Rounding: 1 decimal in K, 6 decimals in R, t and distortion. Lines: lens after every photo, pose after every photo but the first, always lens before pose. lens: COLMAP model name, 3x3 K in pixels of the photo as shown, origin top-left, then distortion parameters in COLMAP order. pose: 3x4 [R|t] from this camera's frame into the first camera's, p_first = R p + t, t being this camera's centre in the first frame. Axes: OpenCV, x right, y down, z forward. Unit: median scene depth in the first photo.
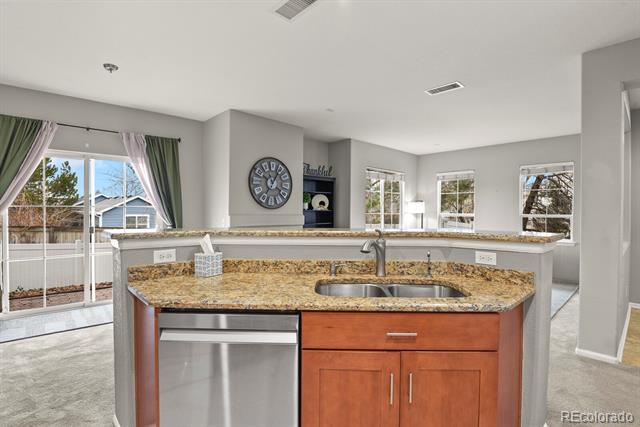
lens RADIAL K [[313.7, 0, 323.0], [0, 313.7, 212.9], [0, 0, 1]] dist [-0.029128, -0.001676]
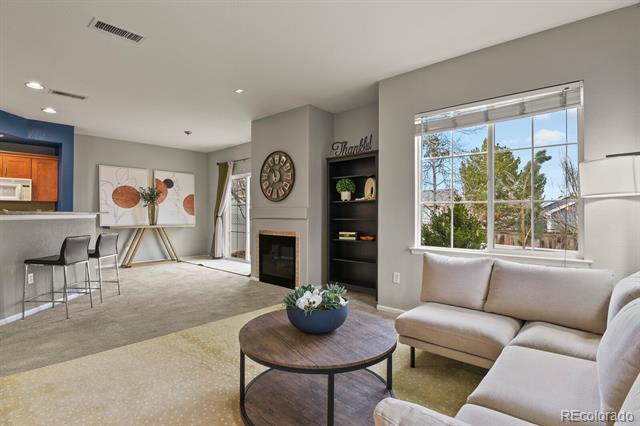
lens RADIAL K [[313.7, 0, 323.0], [0, 313.7, 212.4], [0, 0, 1]] dist [-0.029128, -0.001676]
pose [[0.100714, -0.006784, -0.994892, 0.861582], [-0.001893, 0.999974, -0.007010, 0.029085], [0.994914, 0.002590, 0.100698, 1.047263]]
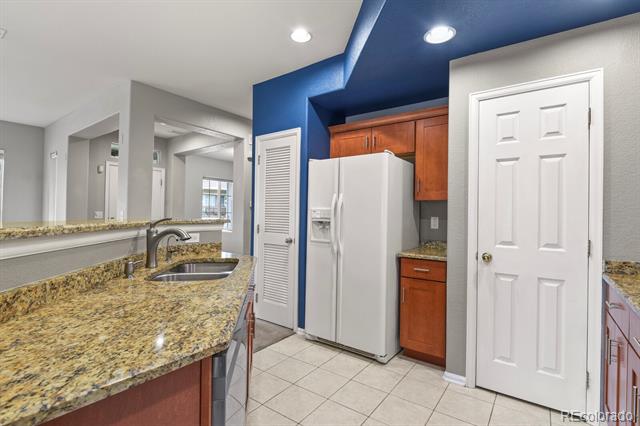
lens RADIAL K [[308.3, 0, 320.0], [0, 308.3, 213.0], [0, 0, 1]] dist [-0.001509, -0.000535]
pose [[-0.178042, -0.003698, 0.984016, -0.316724], [-0.018160, 0.999835, 0.000472, 0.009480], [-0.983855, -0.017786, -0.178079, 0.249794]]
